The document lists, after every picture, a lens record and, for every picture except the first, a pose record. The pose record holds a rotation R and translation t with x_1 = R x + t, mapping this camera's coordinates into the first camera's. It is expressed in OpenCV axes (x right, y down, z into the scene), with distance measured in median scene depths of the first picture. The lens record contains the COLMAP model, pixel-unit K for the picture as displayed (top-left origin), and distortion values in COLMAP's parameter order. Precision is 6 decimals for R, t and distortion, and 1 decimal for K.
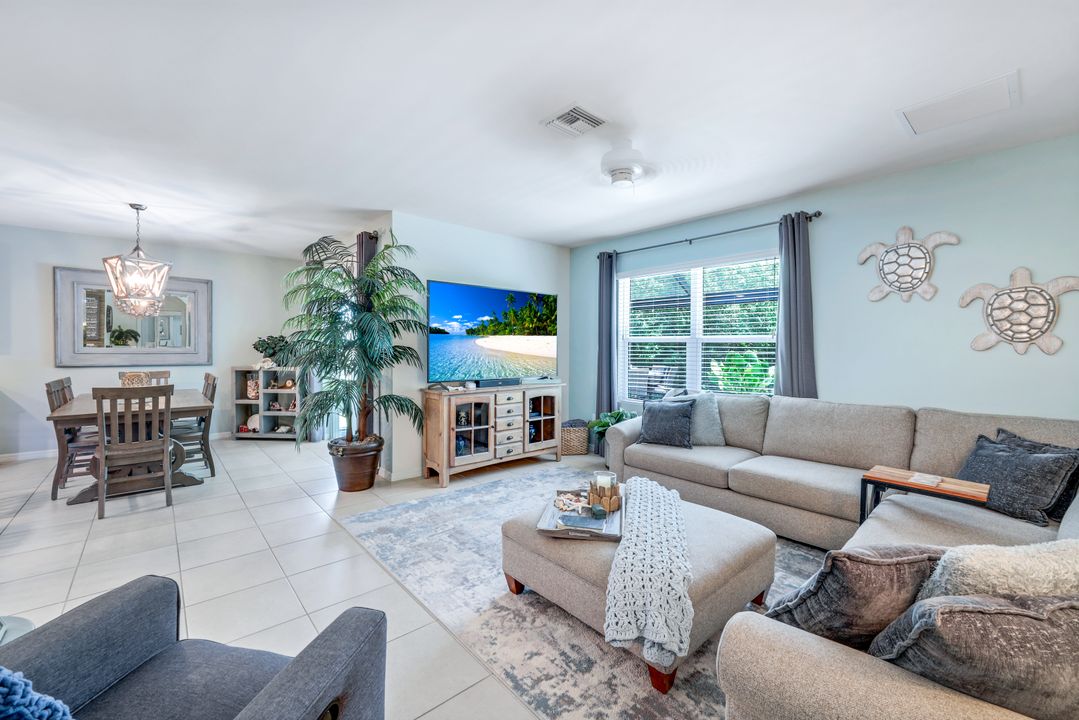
lens RADIAL K [[444.5, 0, 533.6], [0, 444.5, 354.1], [0, 0, 1]] dist [0.004082, 0.000021]
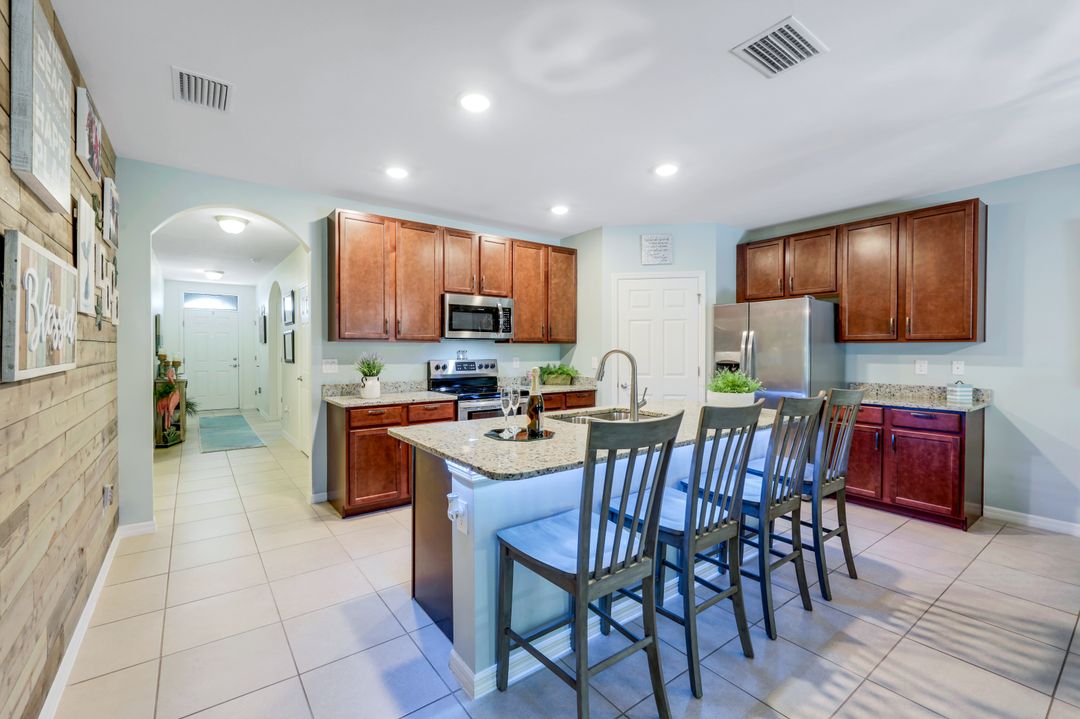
lens RADIAL K [[462.1, 0, 533.1], [0, 462.1, 355.8], [0, 0, 1]] dist [0.001546, 0.000336]
pose [[-0.073037, 0.009763, -0.997281, -0.519939], [-0.019155, 0.999754, 0.011190, -0.010349], [0.997145, 0.019920, -0.072832, 0.388613]]
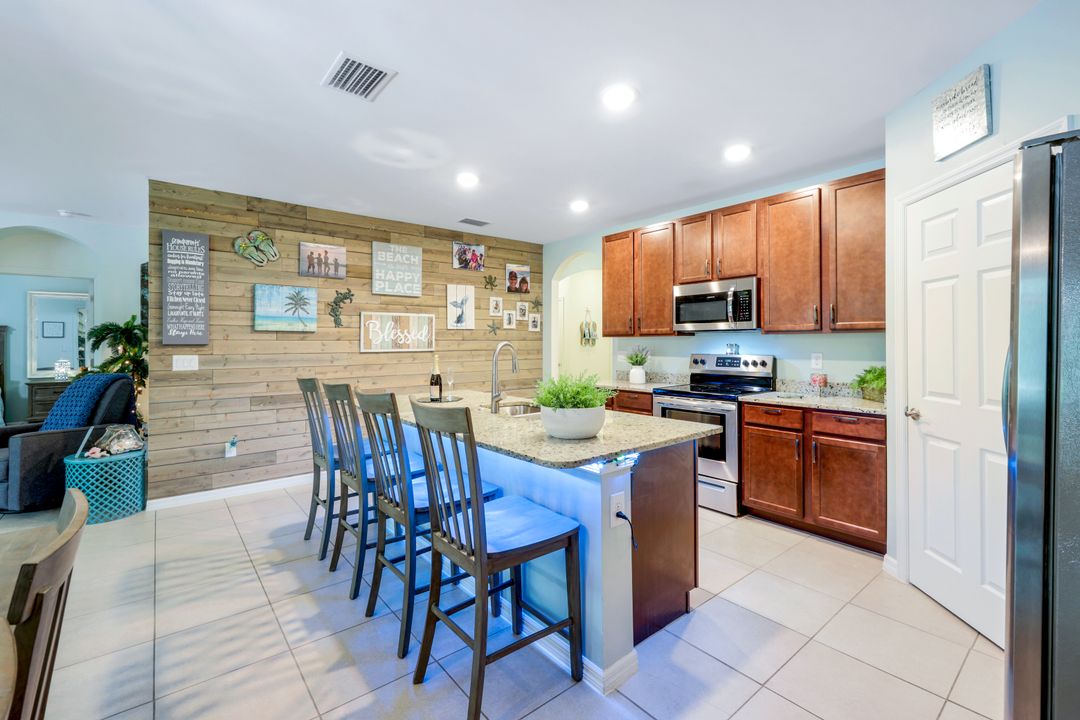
lens RADIAL K [[462.1, 0, 529.7], [0, 462.1, 341.6], [0, 0, 1]] dist [0.001546, 0.000336]
pose [[-0.999587, -0.002175, 0.028664, -1.283568], [-0.001824, 0.999923, 0.012278, -0.024812], [-0.028689, 0.012220, -0.999514, 1.188341]]
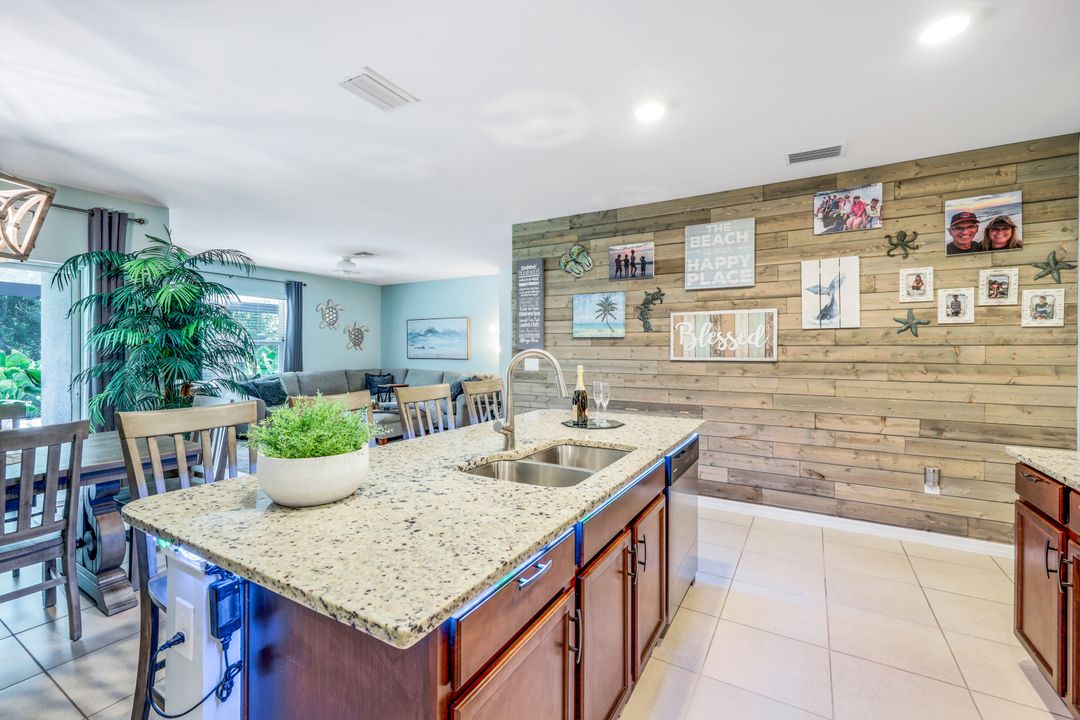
lens RADIAL K [[462.1, 0, 539.6], [0, 462.1, 351.1], [0, 0, 1]] dist [0.001546, 0.000336]
pose [[-0.333291, -0.011893, 0.942749, -1.682484], [0.010236, 0.999816, 0.016231, -0.021240], [-0.942768, 0.015059, -0.333108, 0.622413]]
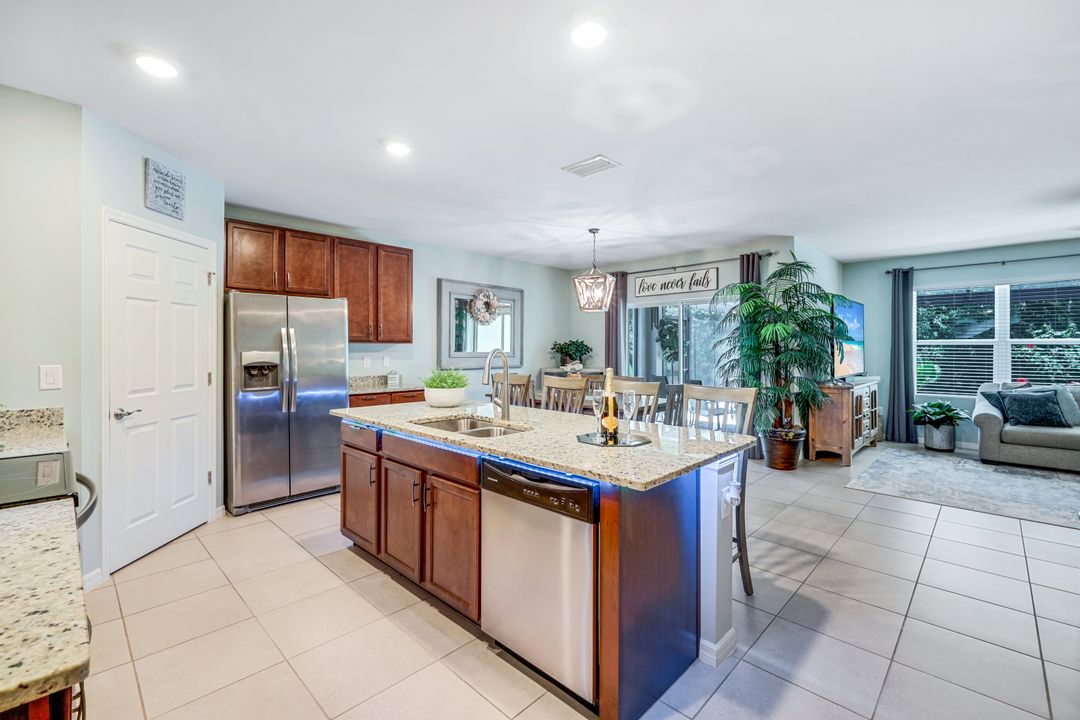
lens RADIAL K [[462.1, 0, 530.4], [0, 462.1, 350.0], [0, 0, 1]] dist [0.001546, 0.000336]
pose [[0.996869, -0.004788, 0.078920, -1.226586], [0.005872, 0.999891, -0.013516, -0.003586], [-0.078847, 0.013937, 0.996789, -0.201418]]
